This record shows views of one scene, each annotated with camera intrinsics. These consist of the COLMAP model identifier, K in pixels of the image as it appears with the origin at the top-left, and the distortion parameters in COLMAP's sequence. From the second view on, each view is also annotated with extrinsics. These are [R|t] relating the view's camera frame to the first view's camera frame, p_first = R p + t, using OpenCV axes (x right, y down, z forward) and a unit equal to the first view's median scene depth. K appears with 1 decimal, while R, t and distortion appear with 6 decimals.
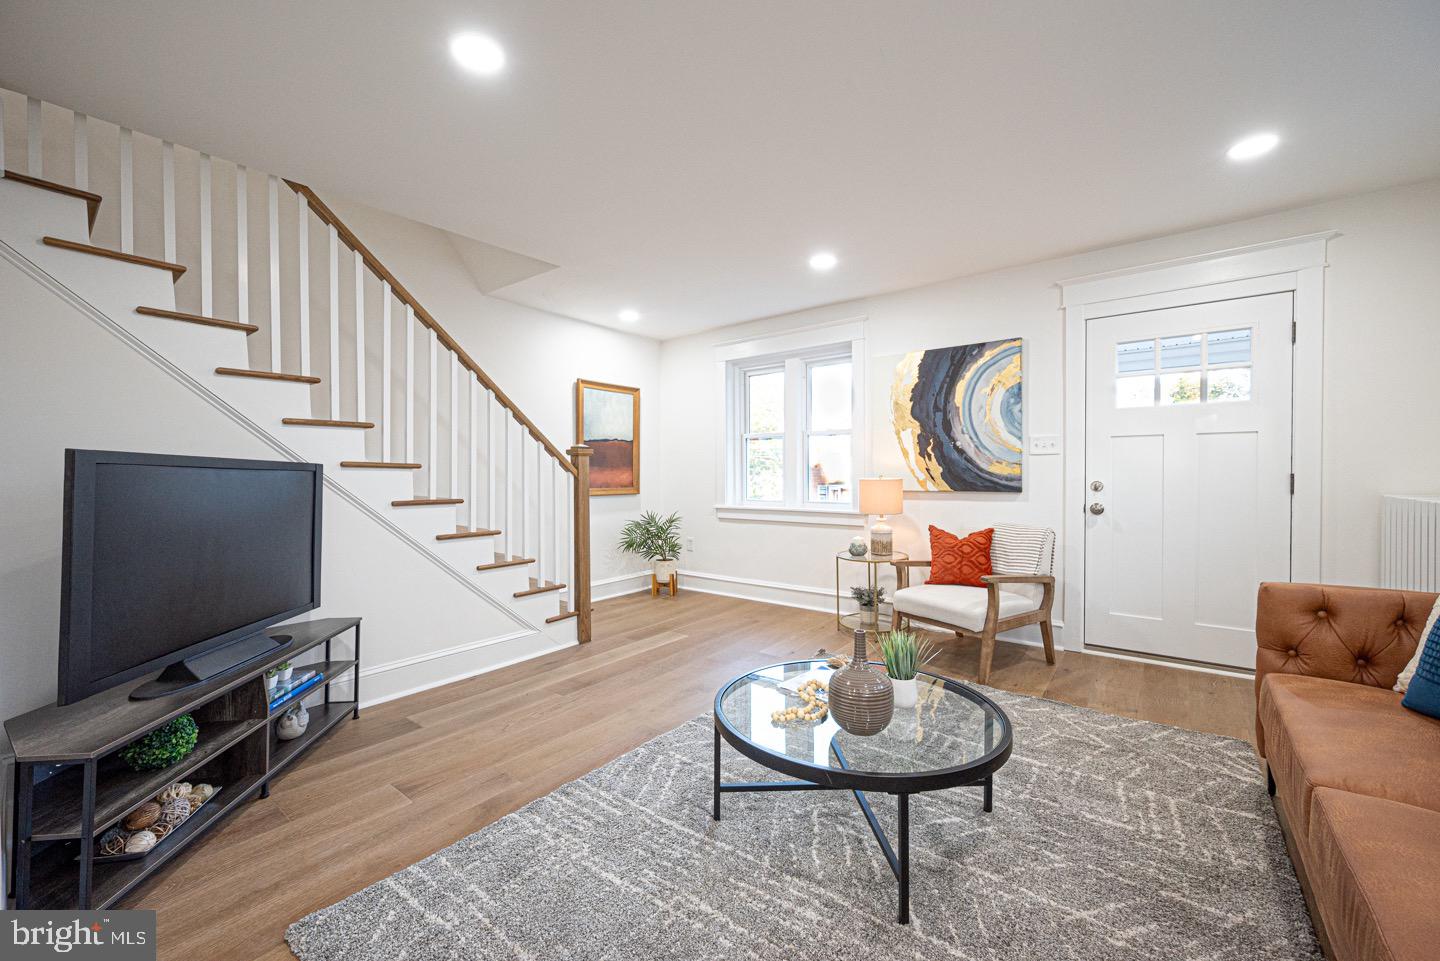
lens RADIAL K [[560.9, 0, 717.1], [0, 560.9, 478.1], [0, 0, 1]] dist [-0.000747, -0.000035]
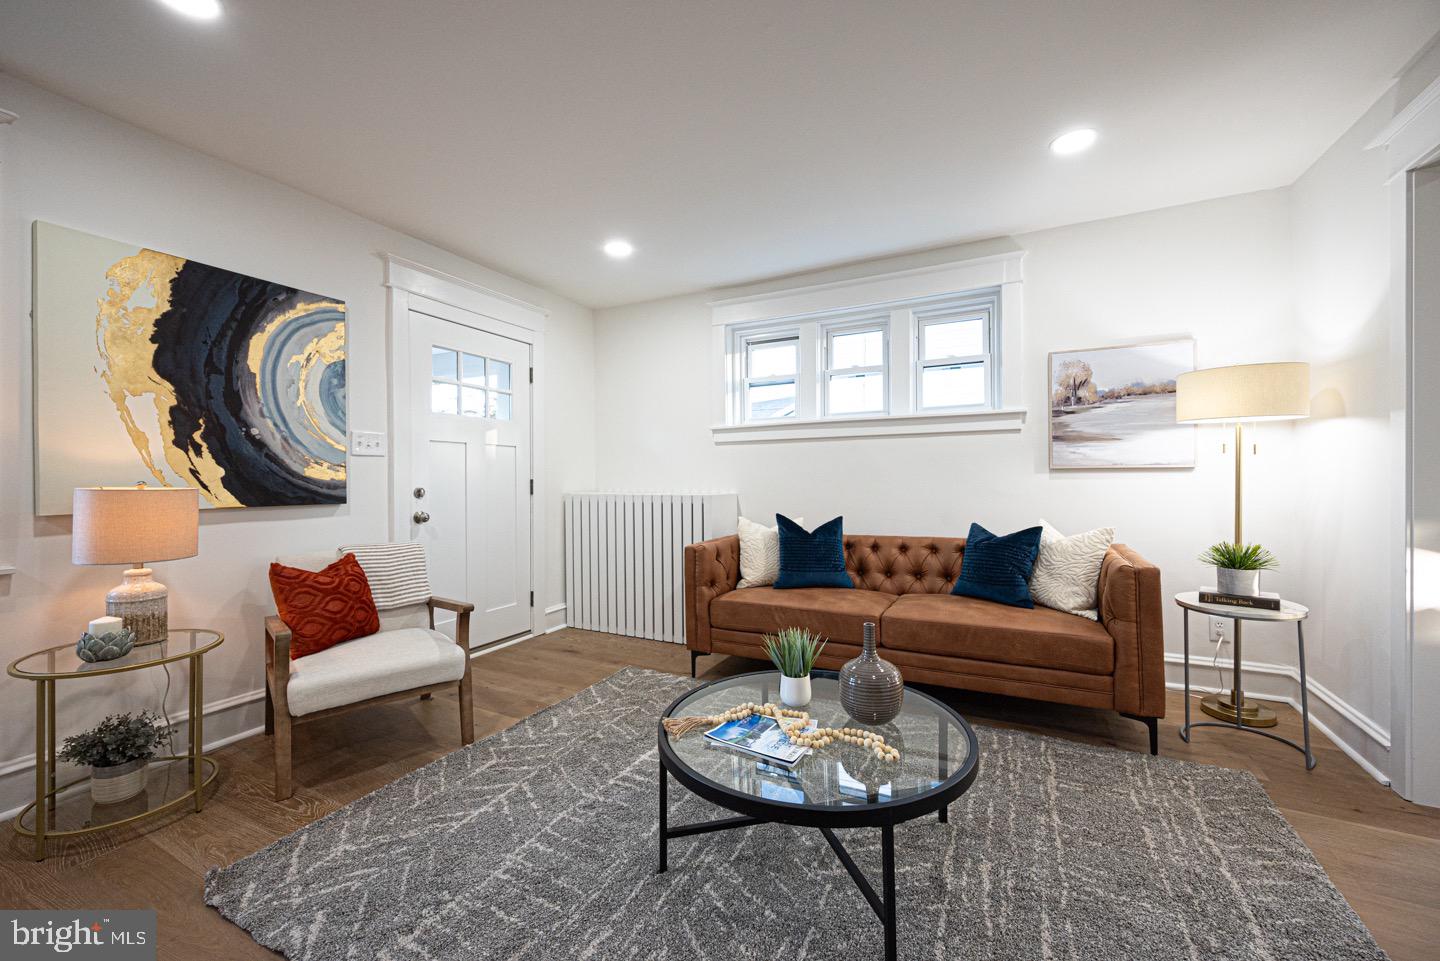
lens RADIAL K [[560.9, 0, 717.9], [0, 560.9, 478.1], [0, 0, 1]] dist [-0.000747, -0.000035]
pose [[-0.187130, 0.010002, 0.982284, -0.289854], [0.018785, 0.999802, -0.006602, 0.005118], [-0.982156, 0.017217, -0.187281, 0.612849]]
